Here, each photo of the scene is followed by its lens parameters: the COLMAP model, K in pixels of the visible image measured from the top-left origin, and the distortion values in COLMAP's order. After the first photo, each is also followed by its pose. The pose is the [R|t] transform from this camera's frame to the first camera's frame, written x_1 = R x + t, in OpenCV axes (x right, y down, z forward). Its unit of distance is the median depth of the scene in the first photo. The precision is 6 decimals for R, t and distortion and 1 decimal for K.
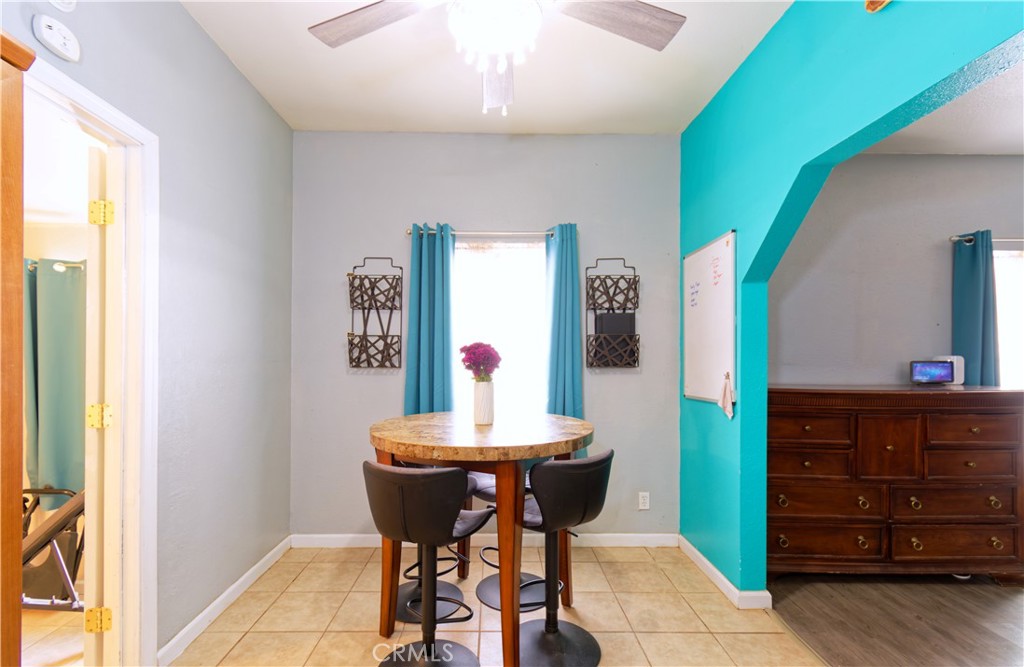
lens RADIAL K [[462.6, 0, 512.0], [0, 462.6, 333.5], [0, 0, 1]] dist [0.002208, -0.012115]
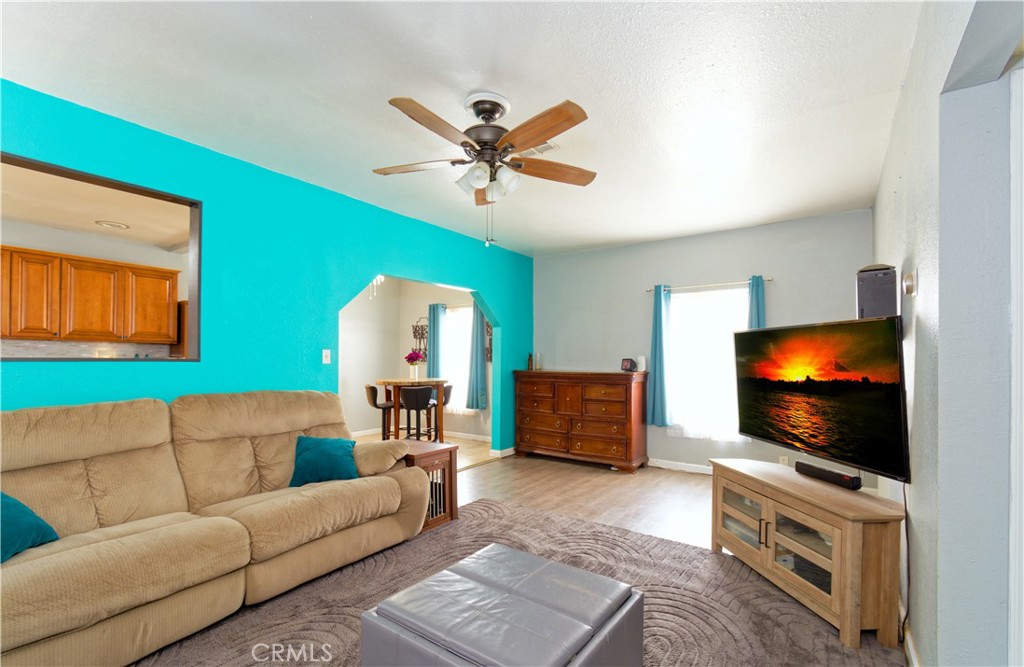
lens RADIAL K [[462.6, 0, 512.0], [0, 462.6, 333.5], [0, 0, 1]] dist [0.002208, -0.012115]
pose [[0.826394, -0.025084, -0.562533, 1.538809], [0.000204, 0.999021, -0.044248, 0.032913], [0.563092, 0.036451, 0.825590, -0.789448]]
